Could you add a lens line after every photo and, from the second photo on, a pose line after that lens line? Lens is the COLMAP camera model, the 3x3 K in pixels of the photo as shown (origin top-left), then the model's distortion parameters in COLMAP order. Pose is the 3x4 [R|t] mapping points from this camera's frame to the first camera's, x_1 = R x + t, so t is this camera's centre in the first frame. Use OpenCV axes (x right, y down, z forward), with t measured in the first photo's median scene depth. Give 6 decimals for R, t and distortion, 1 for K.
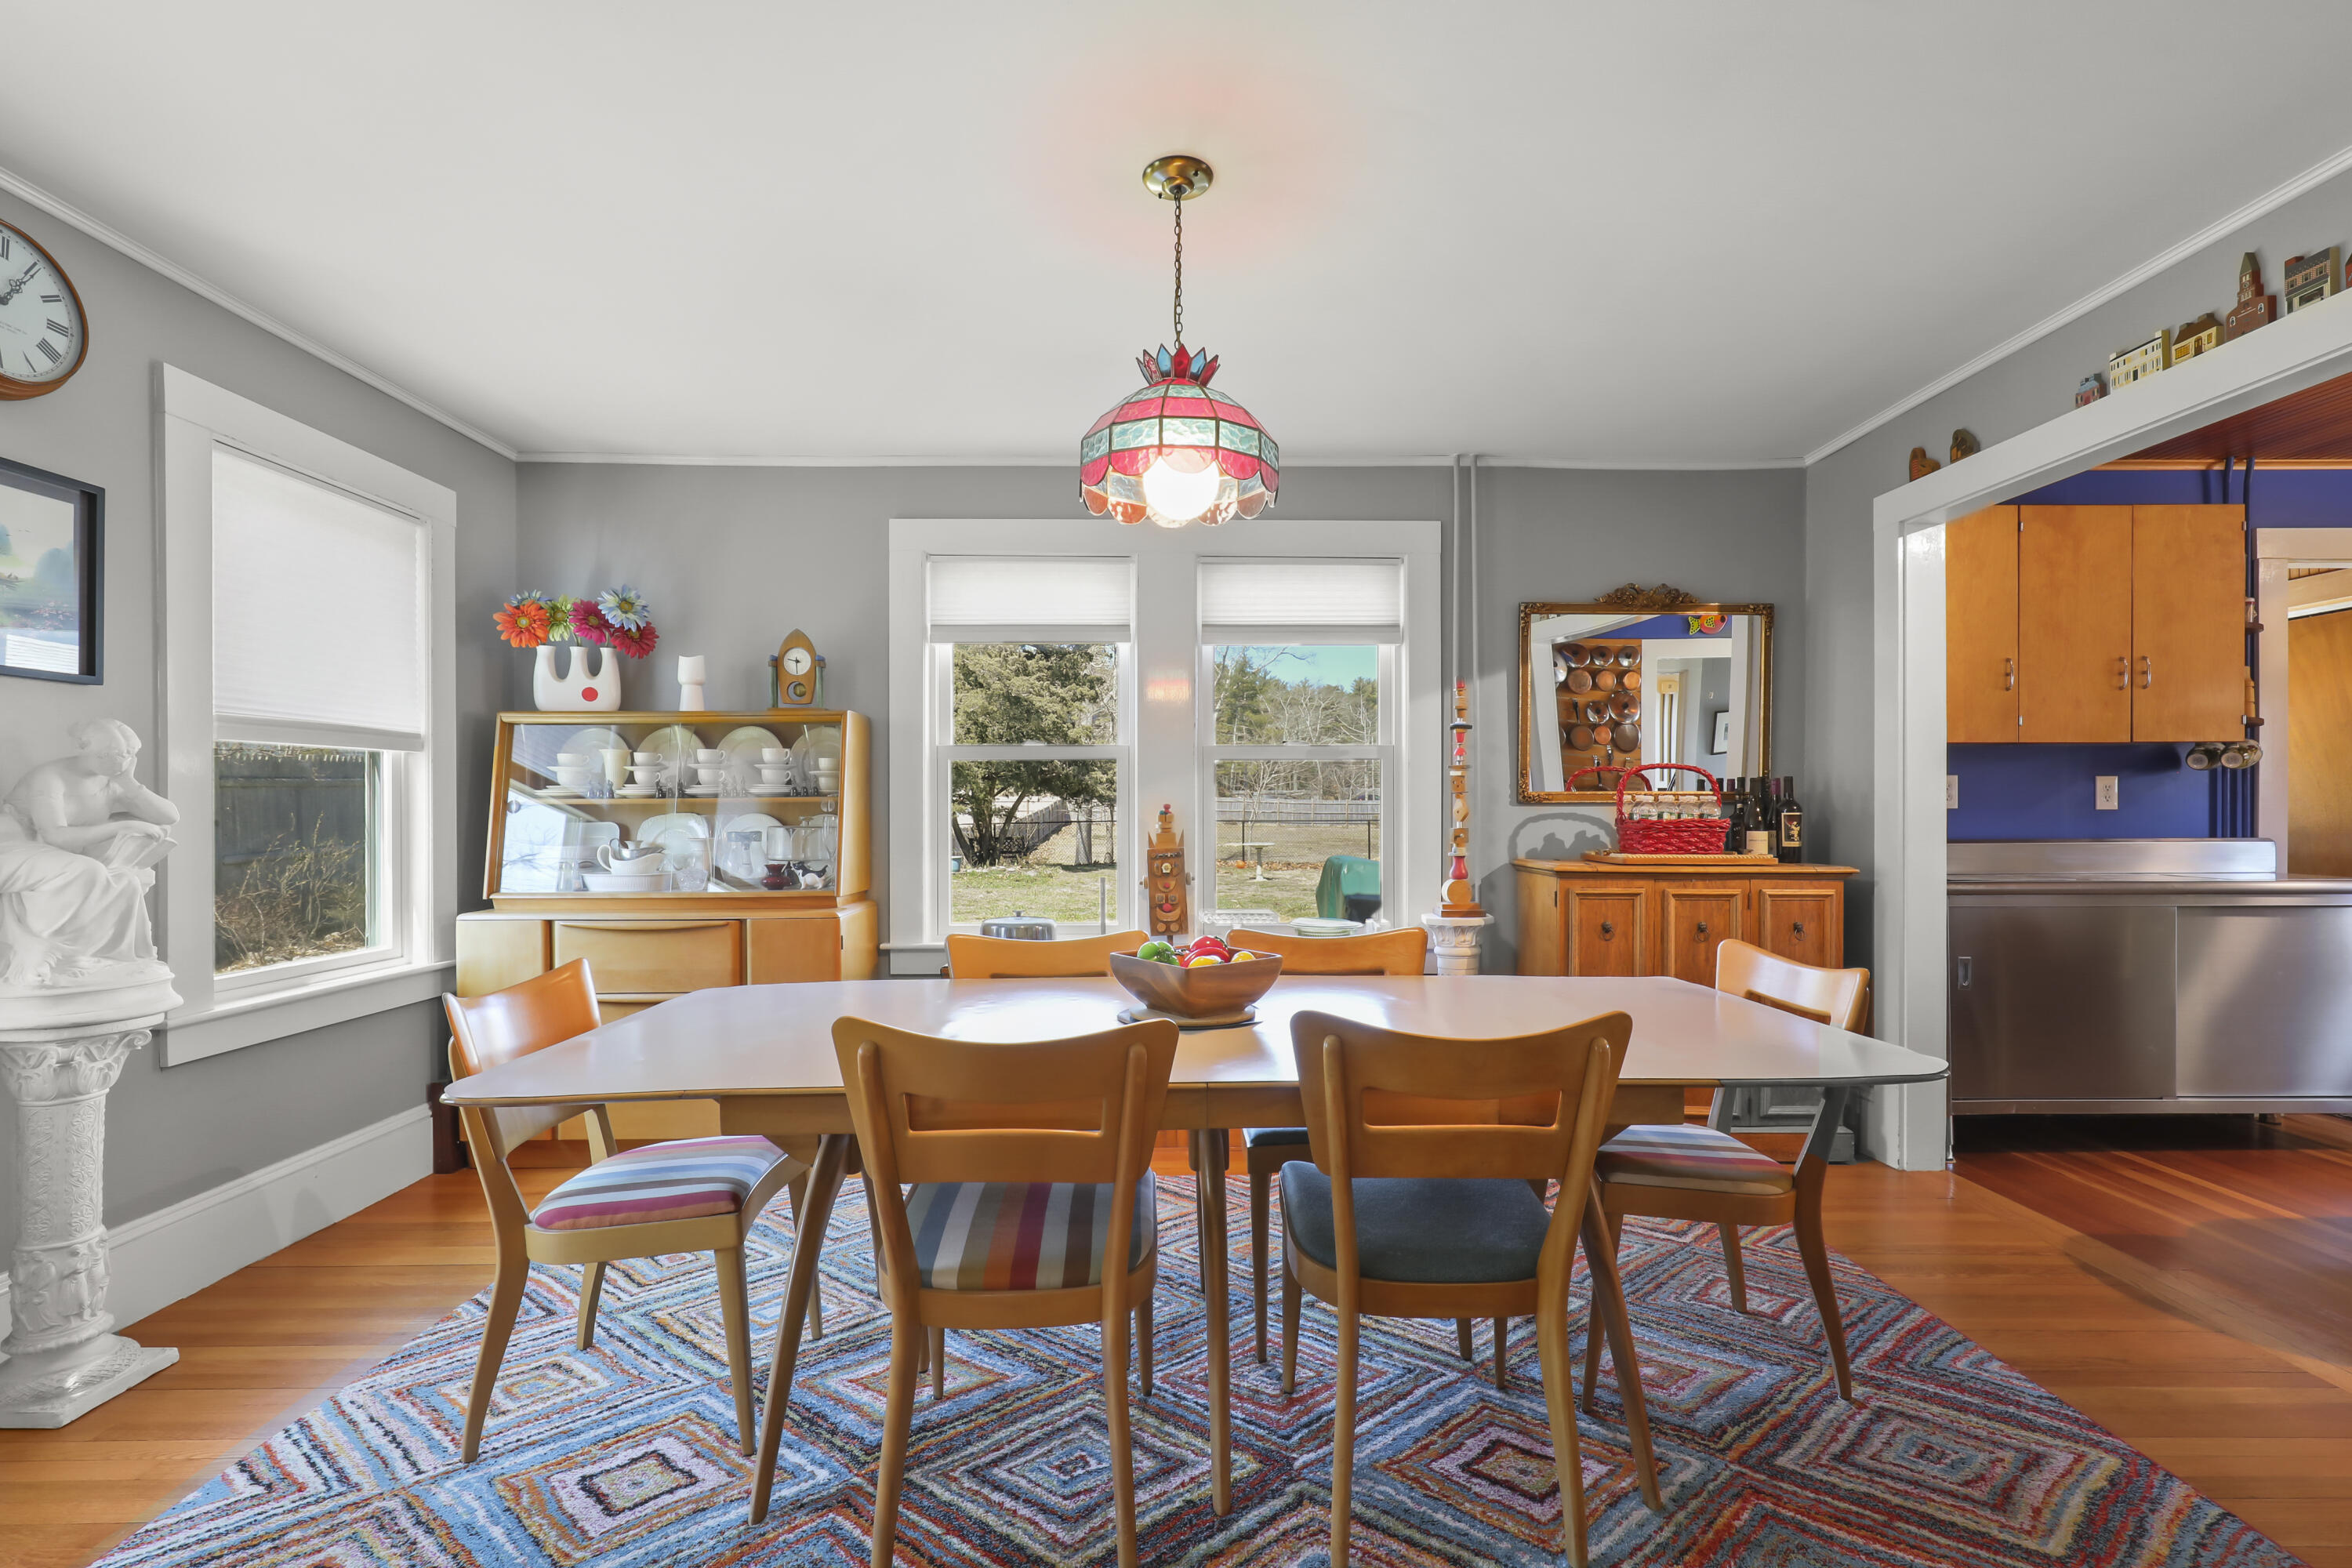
lens RADIAL K [[1065.7, 0, 1186.3], [0, 1065.7, 812.0], [0, 0, 1]] dist [0.000374, -0.000392]
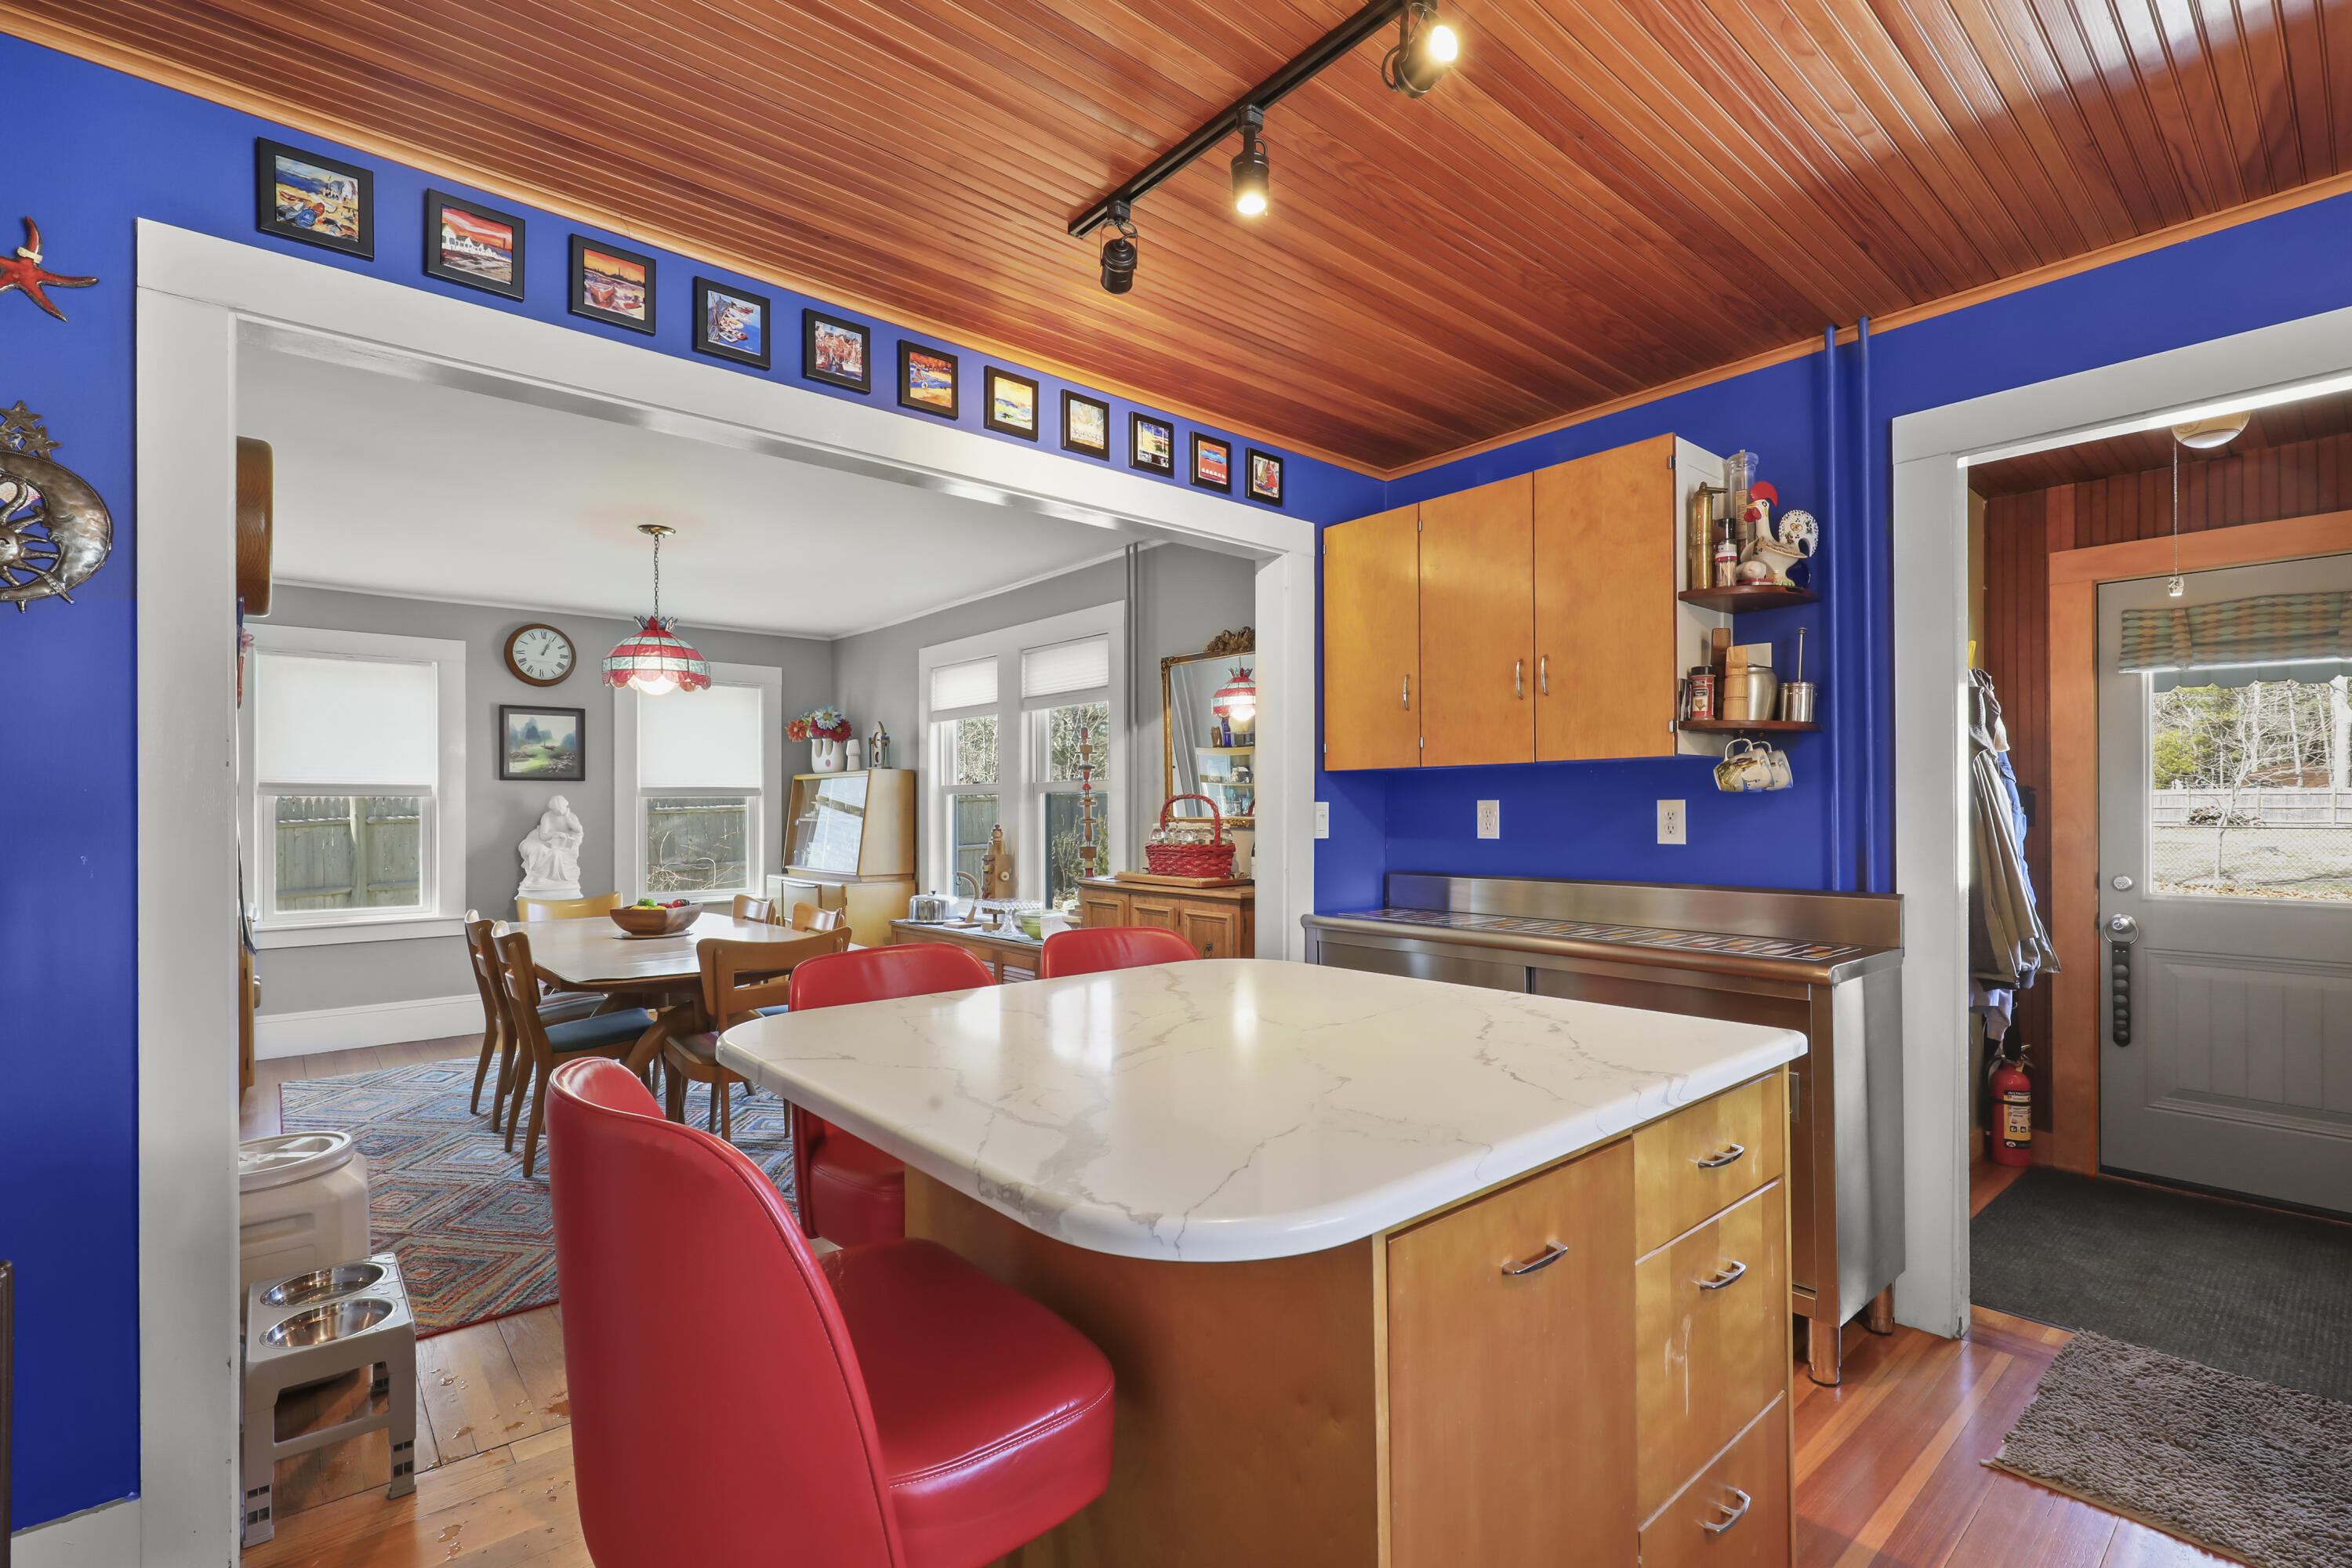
lens RADIAL K [[1065.7, 0, 1181.0], [0, 1065.7, 803.5], [0, 0, 1]] dist [0.000374, -0.000392]
pose [[0.643132, -0.003544, -0.765747, 1.306158], [0.002219, 0.999994, -0.002765, -0.032378], [0.765752, 0.000079, 0.643136, 0.264182]]
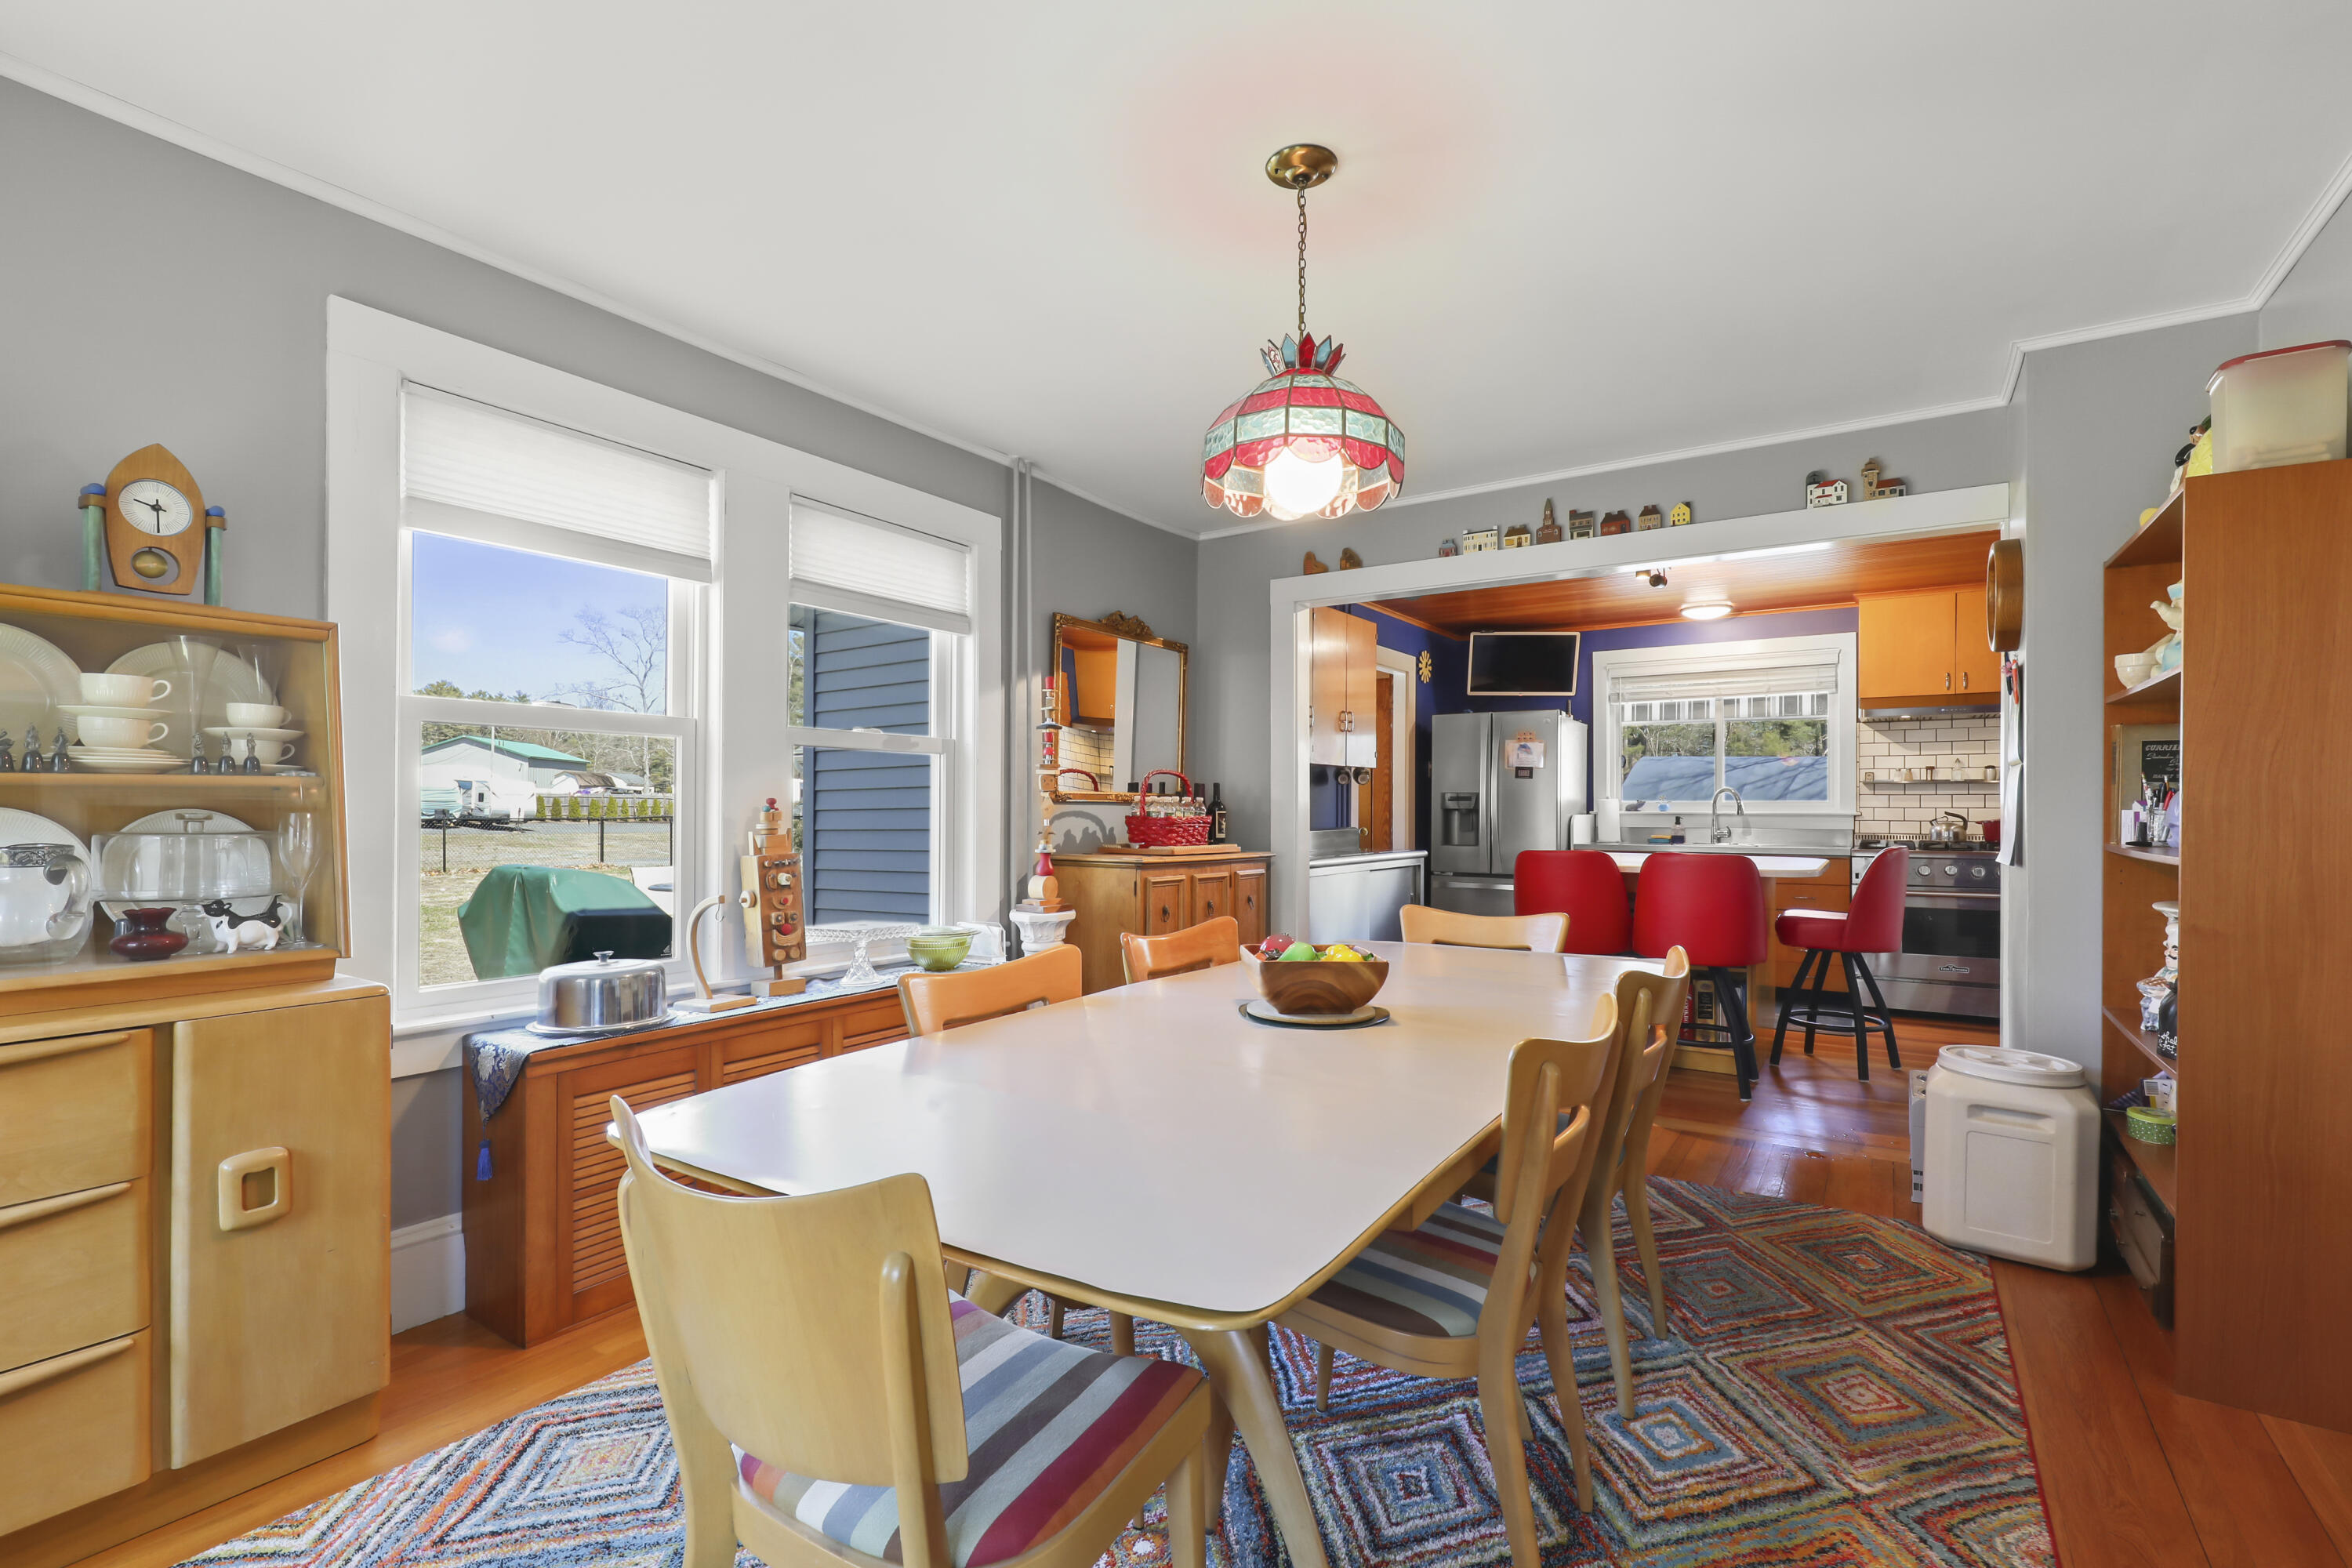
lens RADIAL K [[1065.7, 0, 1181.8], [0, 1065.7, 805.8], [0, 0, 1]] dist [0.000374, -0.000392]
pose [[0.563435, 0.007108, 0.826130, -0.517017], [-0.004602, 0.999974, -0.005464, 0.001201], [-0.826148, -0.000723, 0.563453, 0.315717]]
